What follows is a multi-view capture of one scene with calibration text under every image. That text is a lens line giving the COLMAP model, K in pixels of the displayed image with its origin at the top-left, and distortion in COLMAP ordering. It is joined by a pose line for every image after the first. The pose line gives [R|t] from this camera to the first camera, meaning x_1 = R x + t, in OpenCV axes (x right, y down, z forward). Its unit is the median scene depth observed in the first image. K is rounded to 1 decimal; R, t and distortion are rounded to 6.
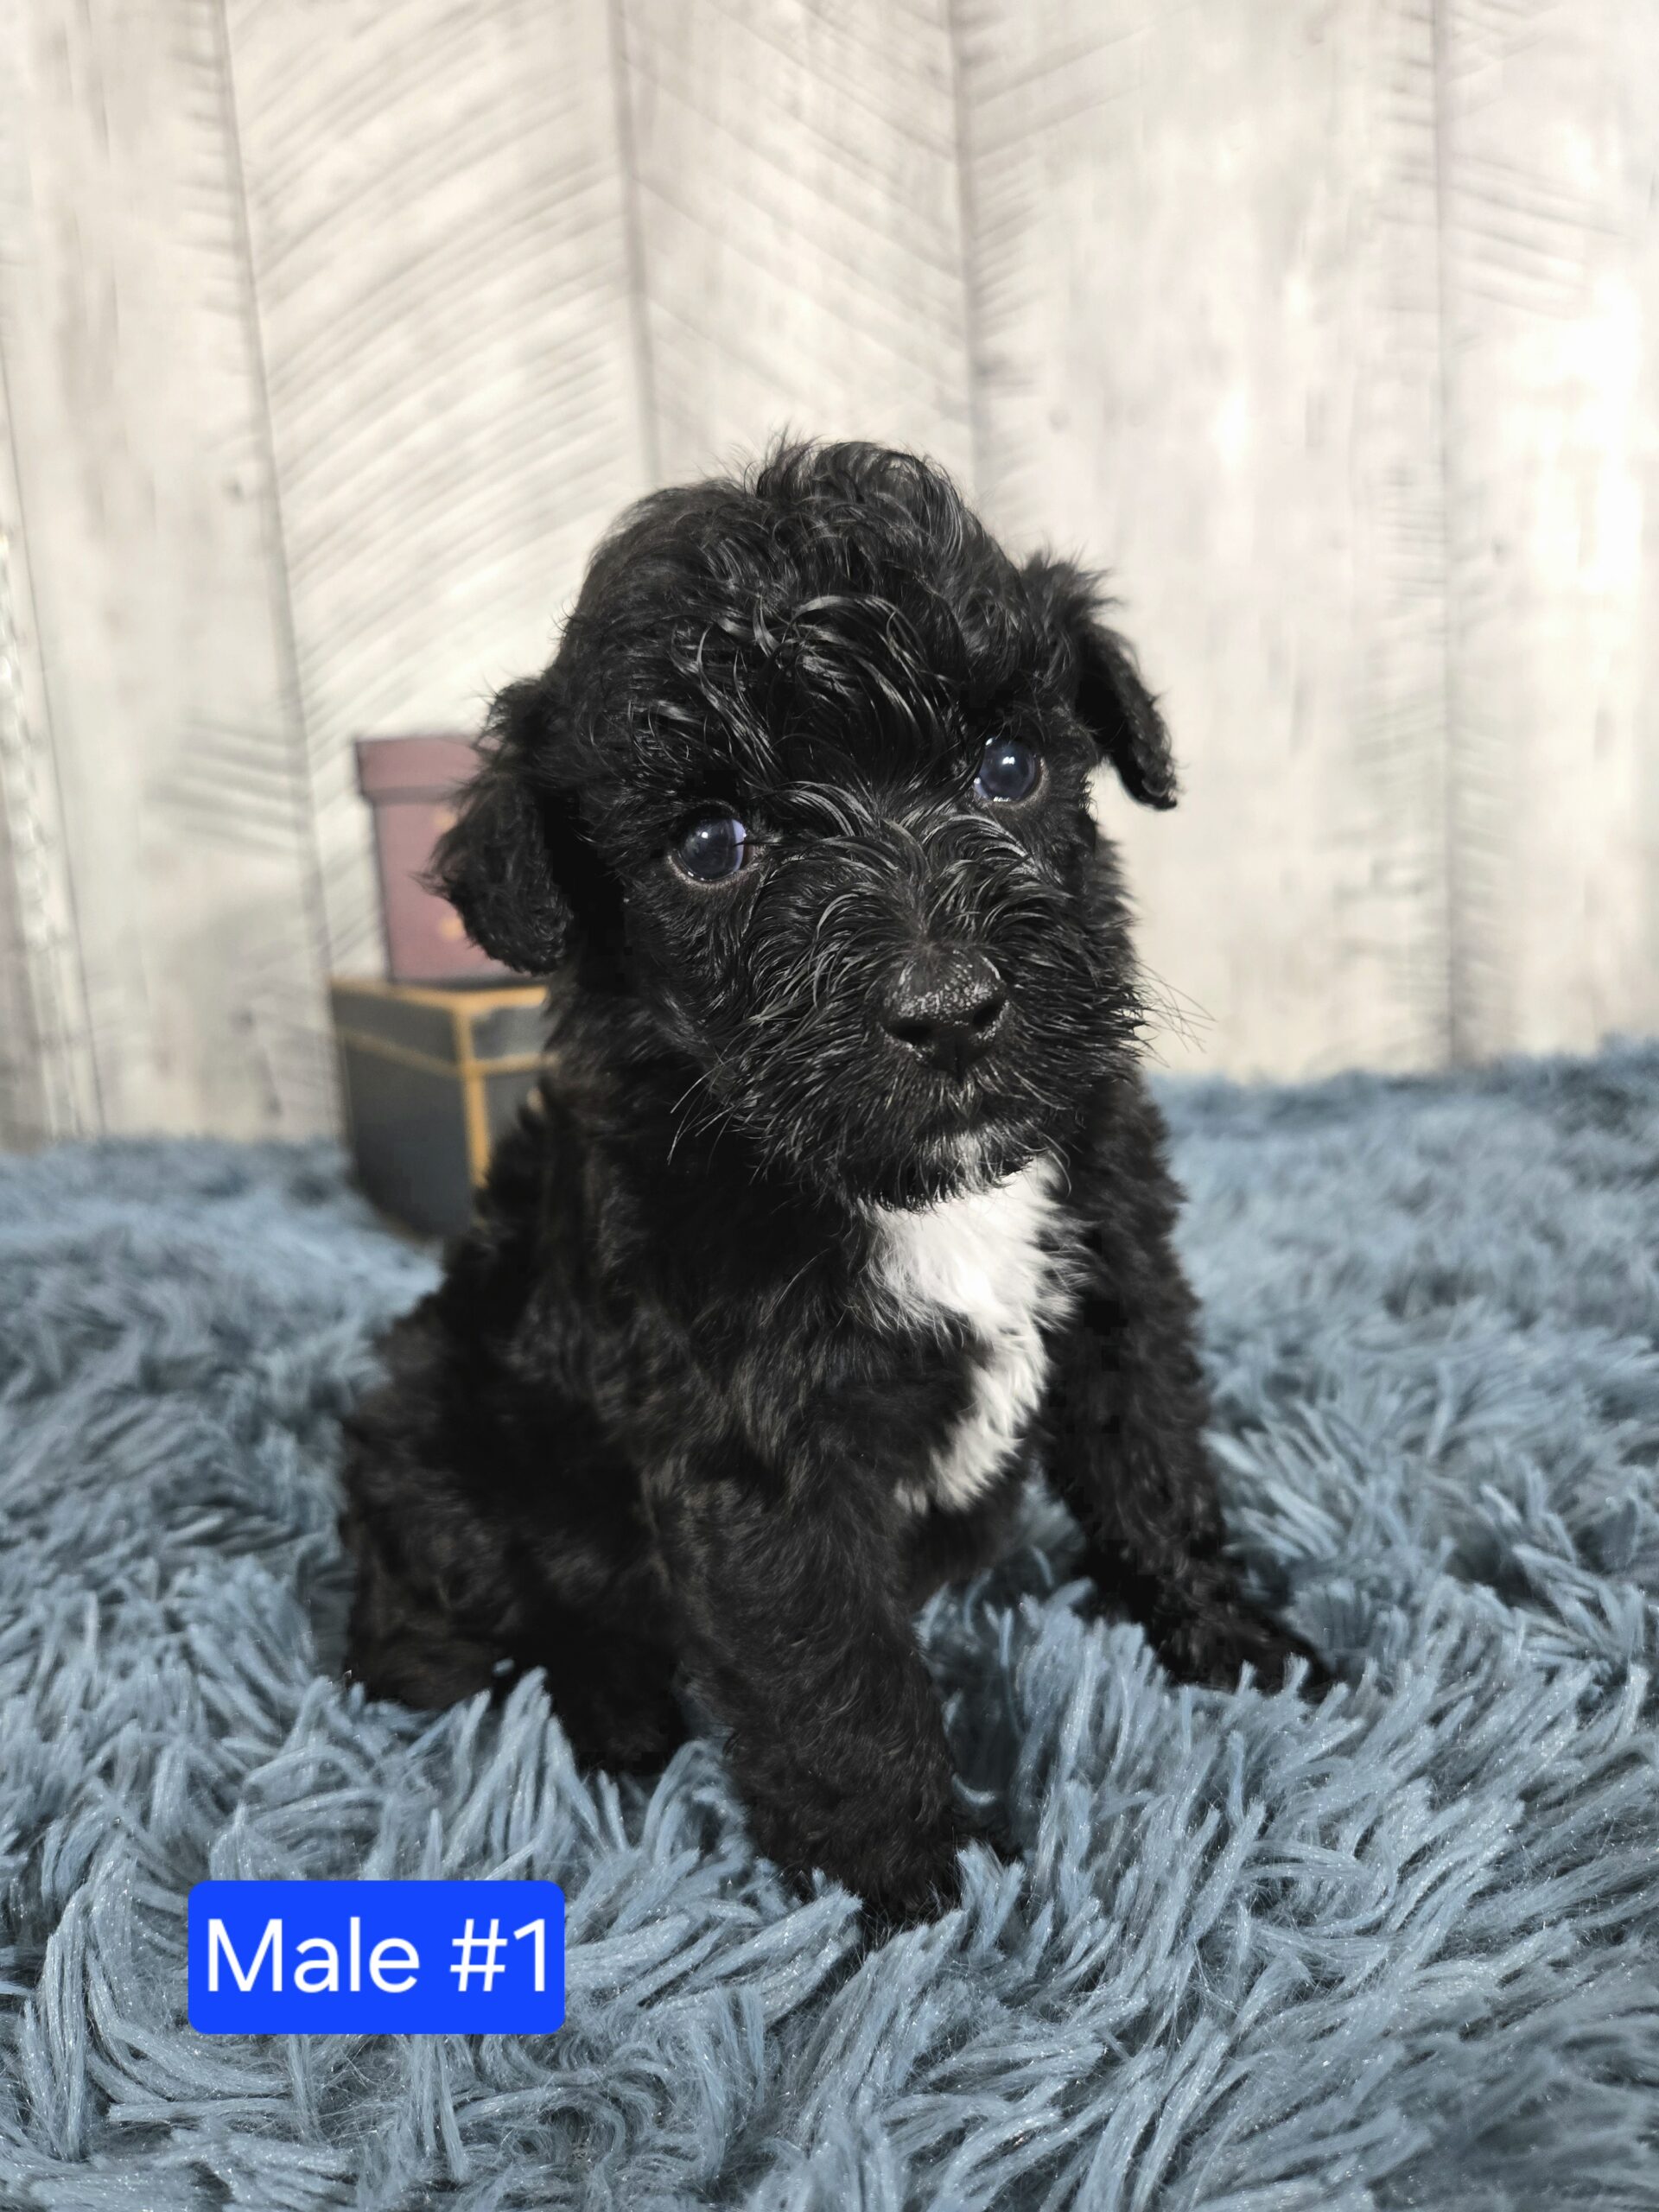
lens RADIAL K [[1586.9, 0, 819.2], [0, 1586.9, 1091.9], [0, 0, 1]] dist [0.026695, -0.050259]
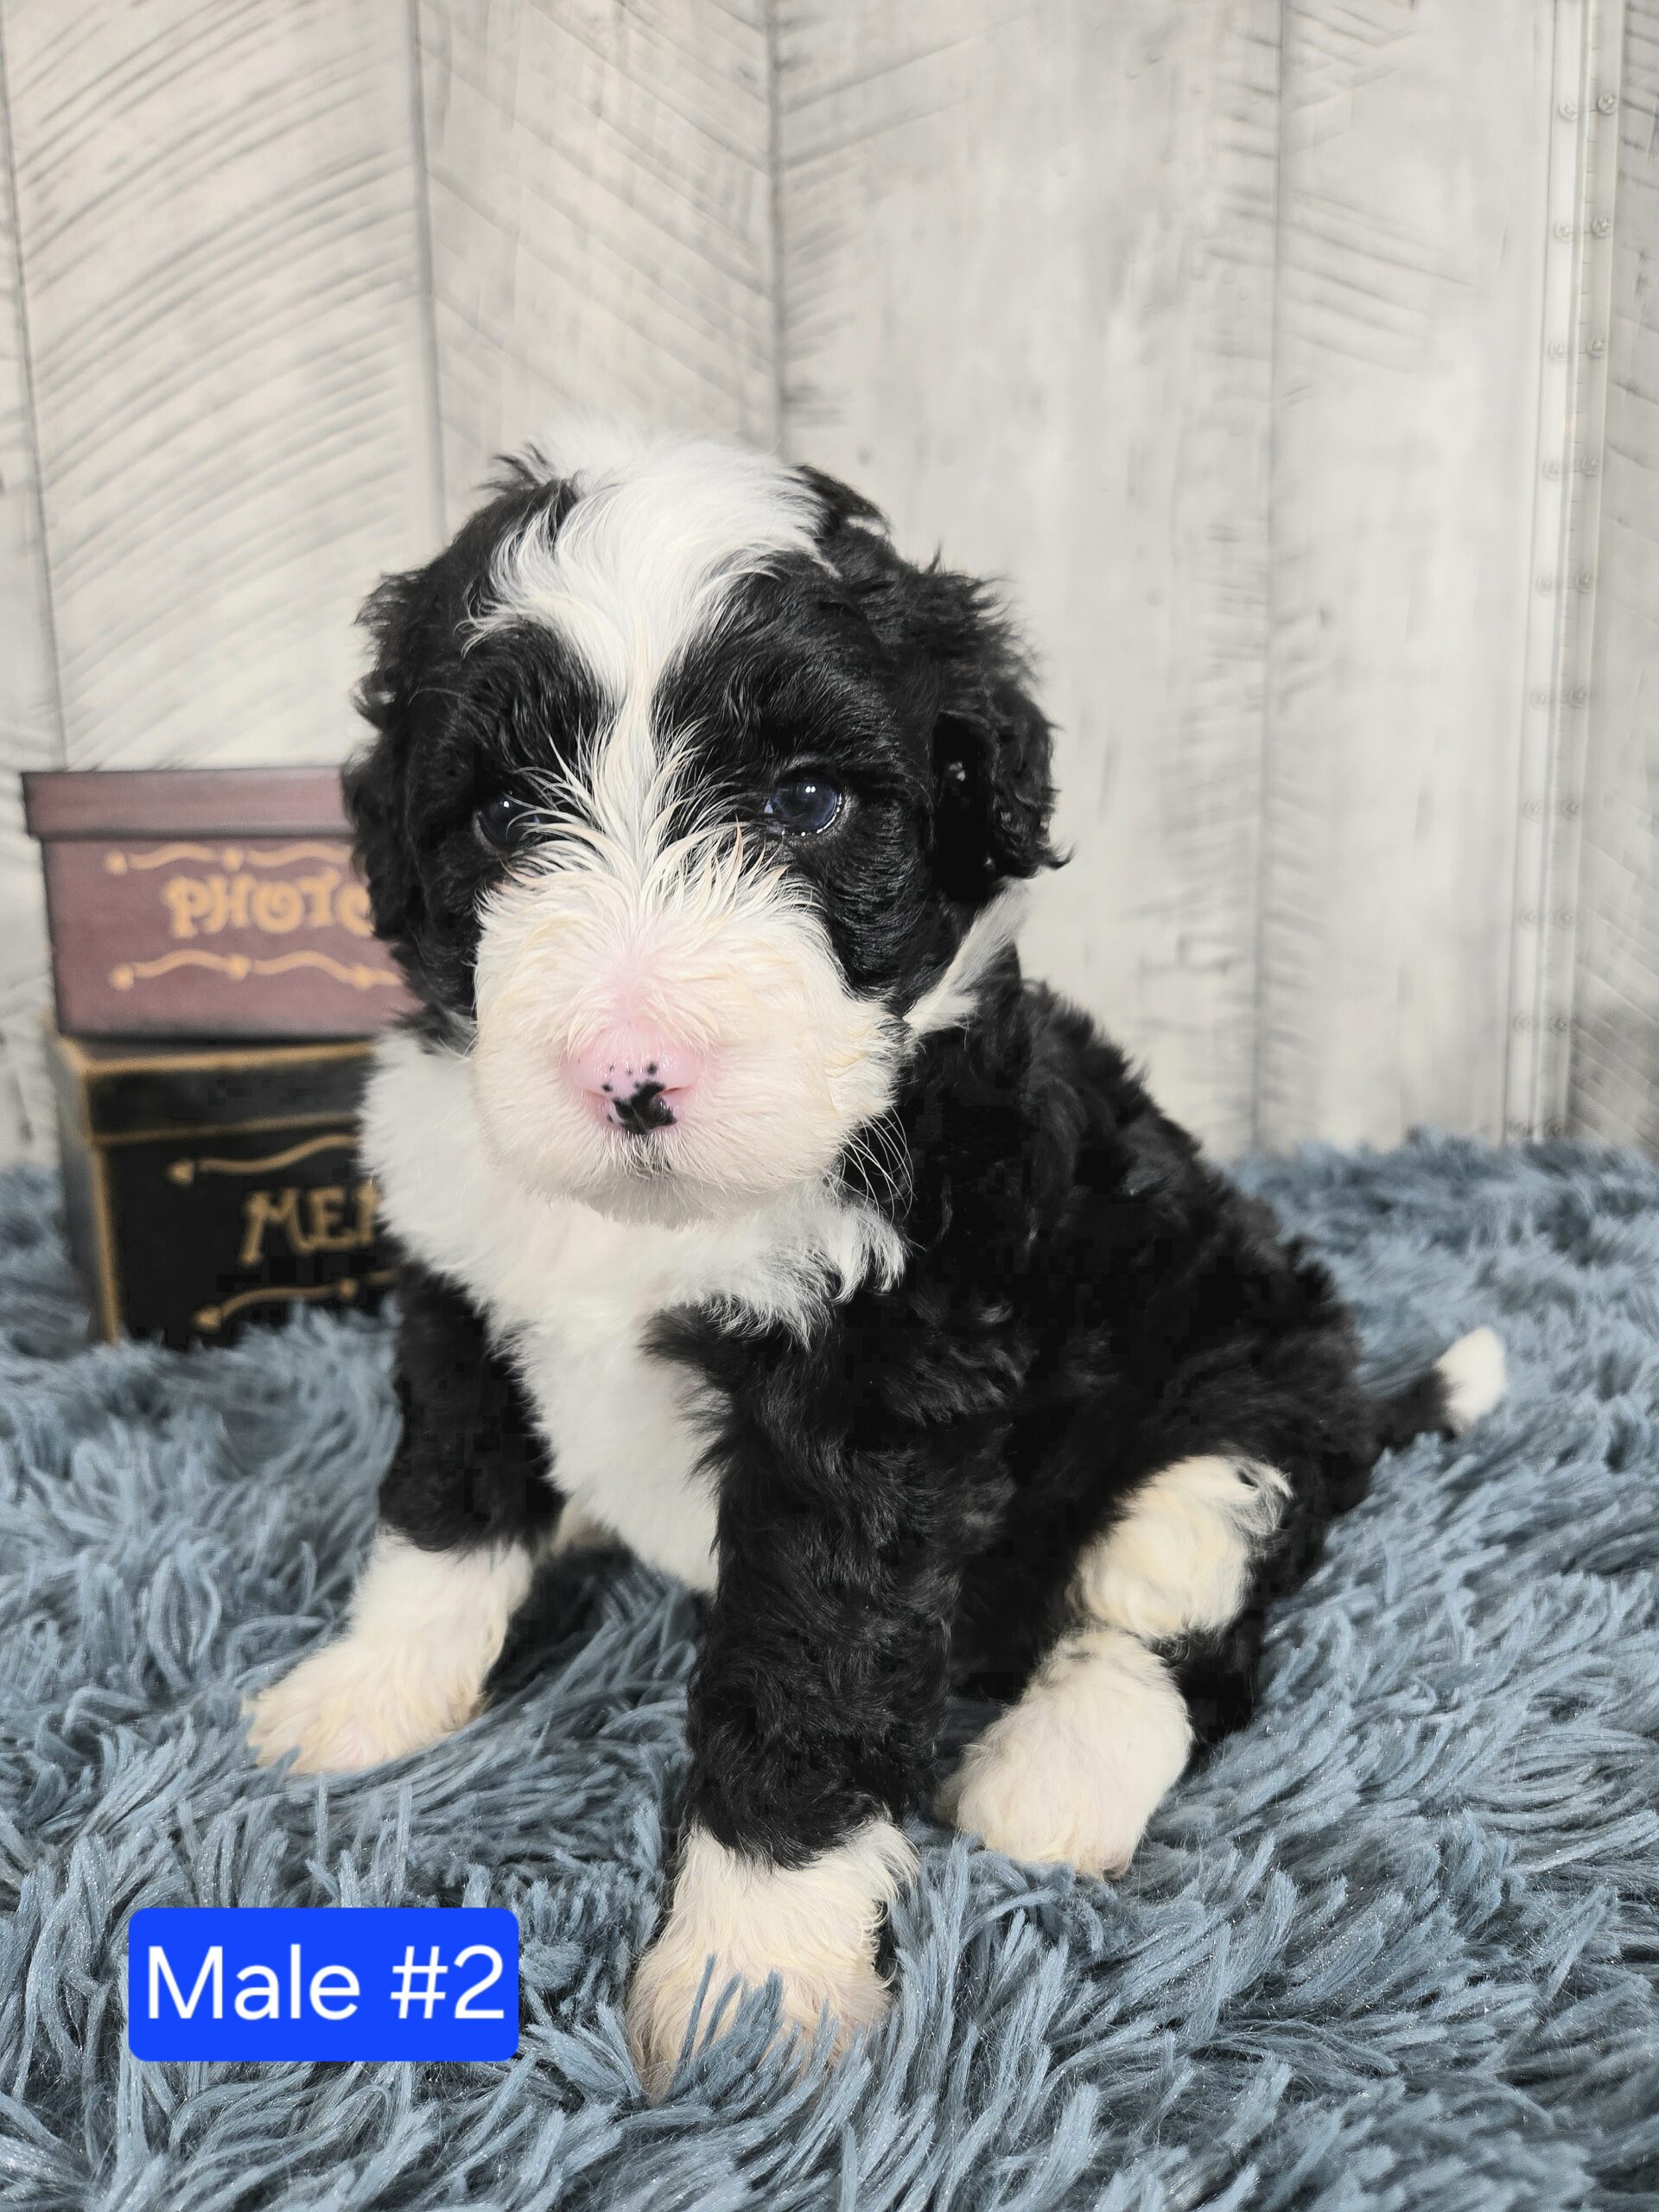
lens RADIAL K [[1586.9, 0, 831.4], [0, 1586.9, 1115.5], [0, 0, 1]] dist [0.026695, -0.050259]
pose [[0.998733, 0.050147, 0.004235, 0.145531], [-0.050232, 0.998469, 0.023139, -0.050436], [-0.003068, -0.023323, 0.999723, 0.044787]]
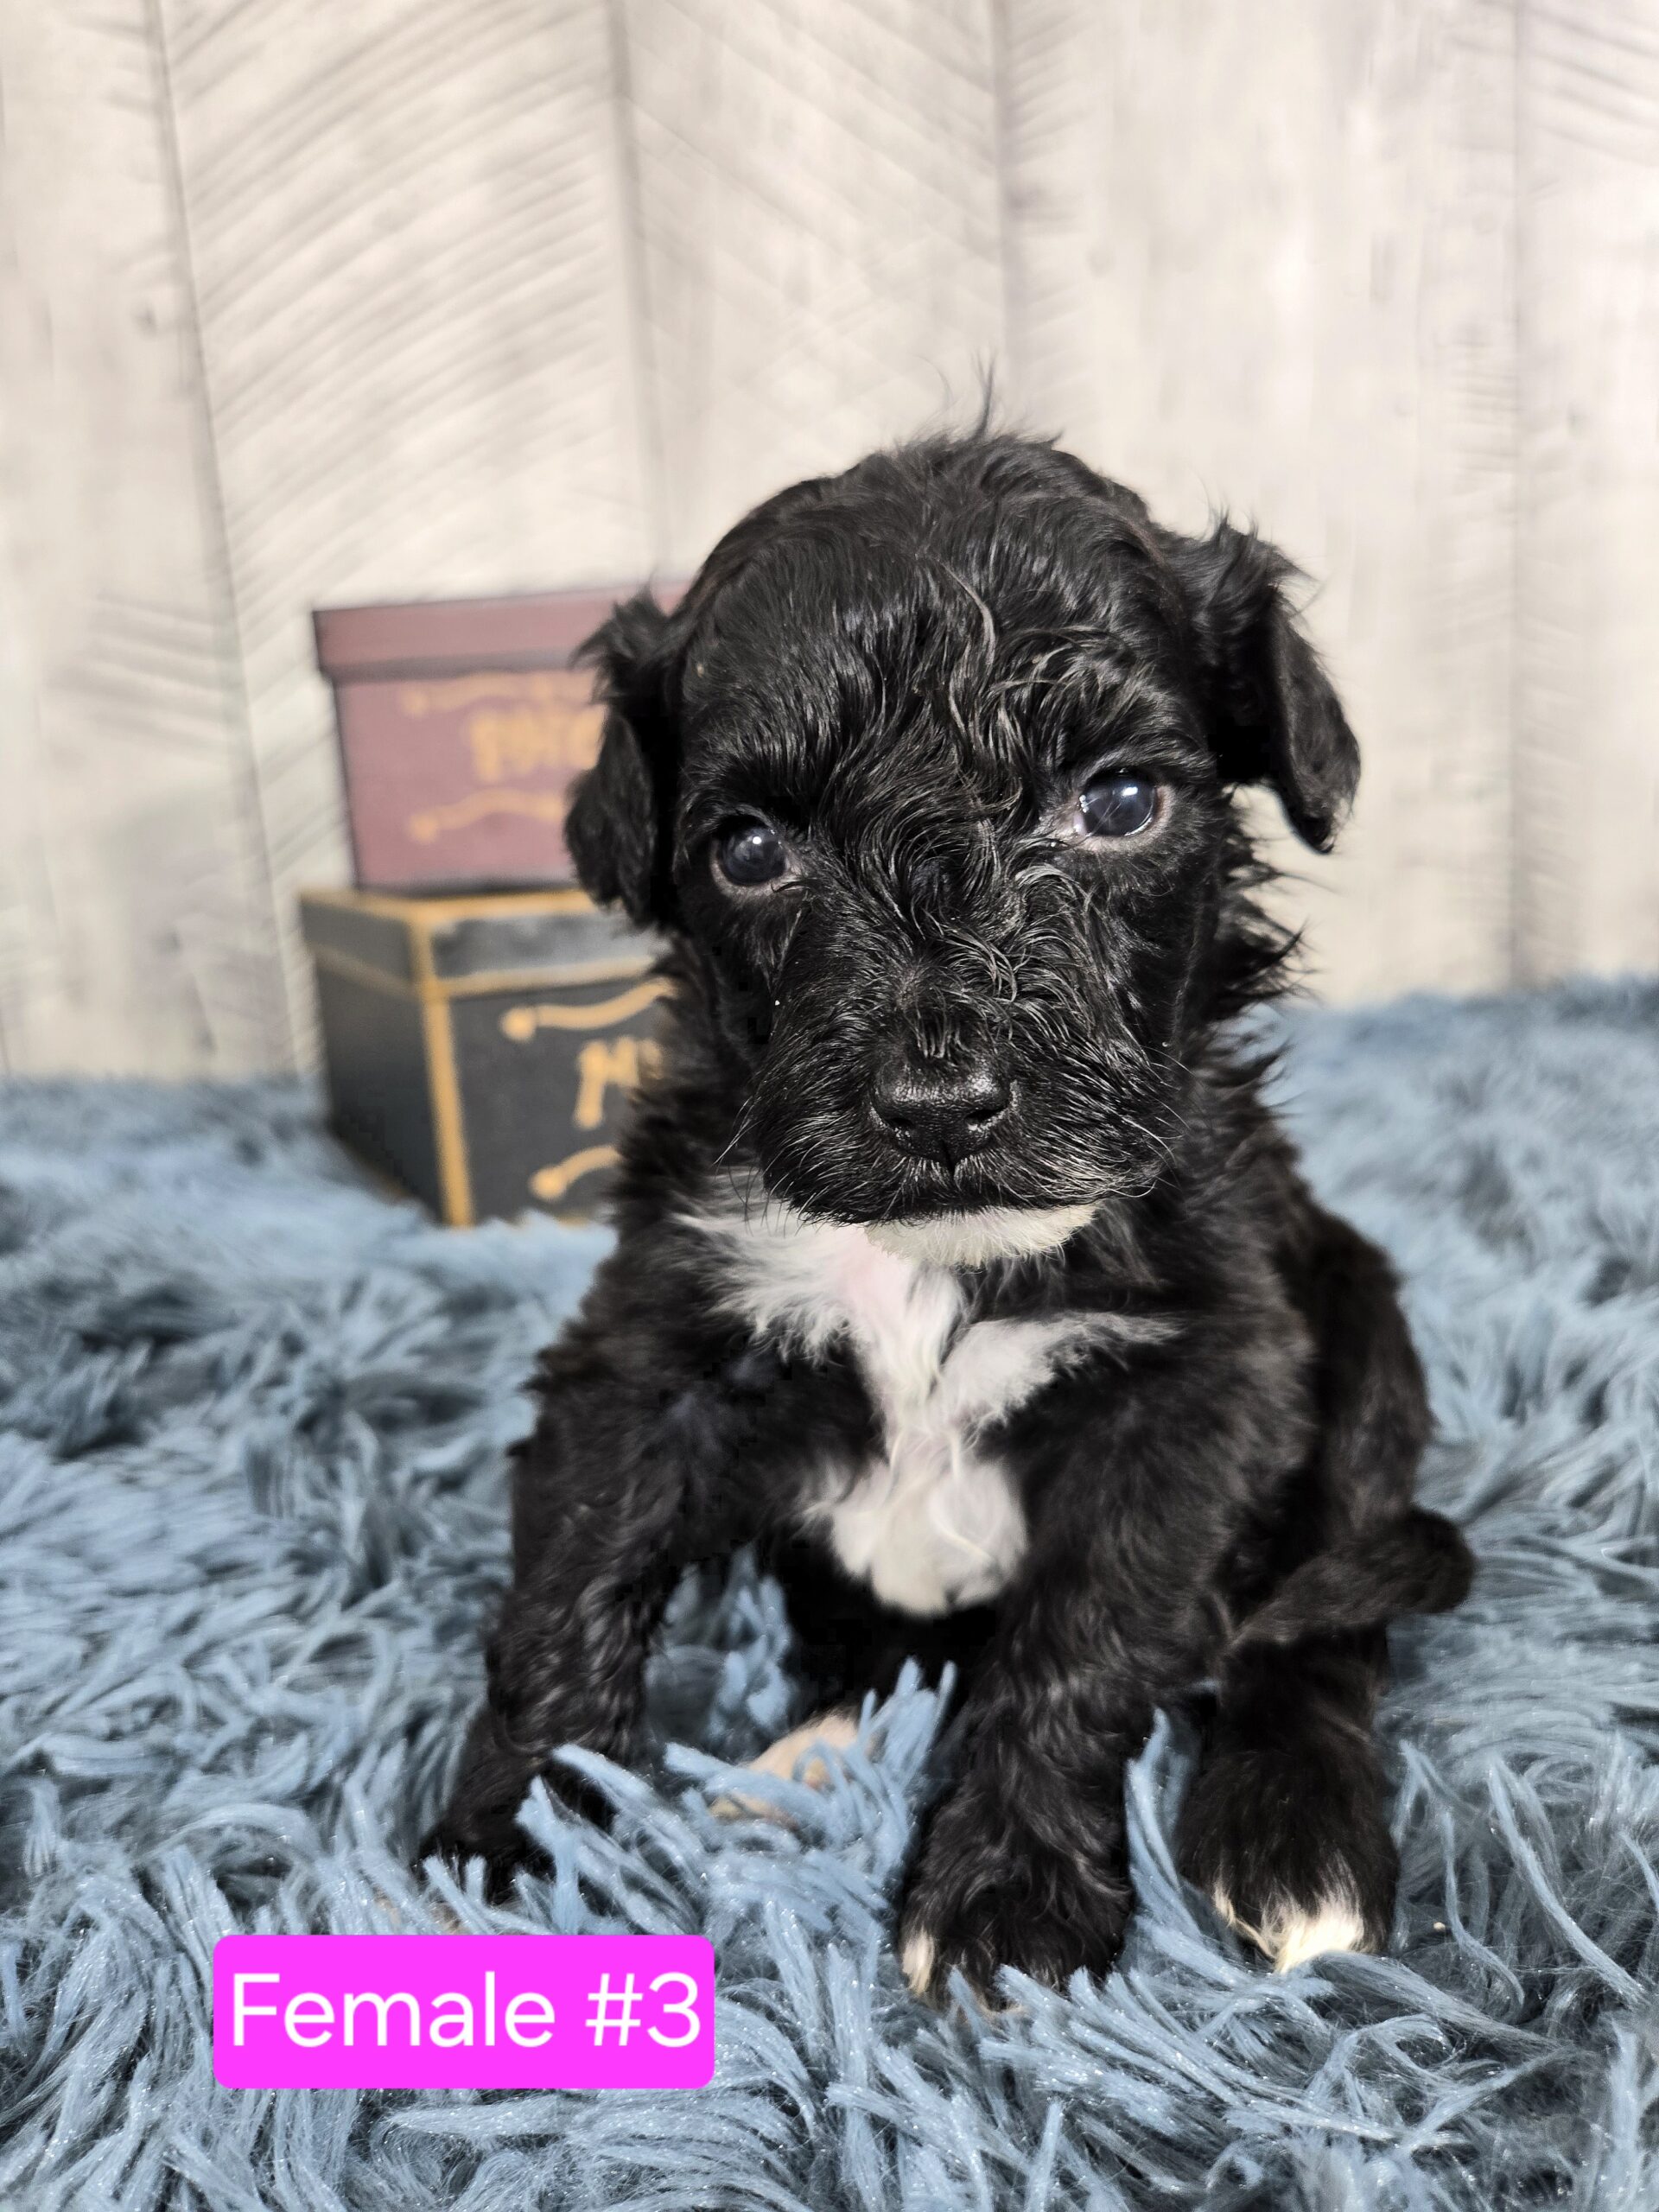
lens RADIAL K [[1586.9, 0, 835.4], [0, 1586.9, 1095.6], [0, 0, 1]] dist [0.026695, -0.050259]
pose [[0.997202, -0.010636, 0.073992, -0.067781], [0.007828, 0.999242, 0.038133, 0.008667], [-0.074342, -0.037447, 0.996530, 0.107740]]
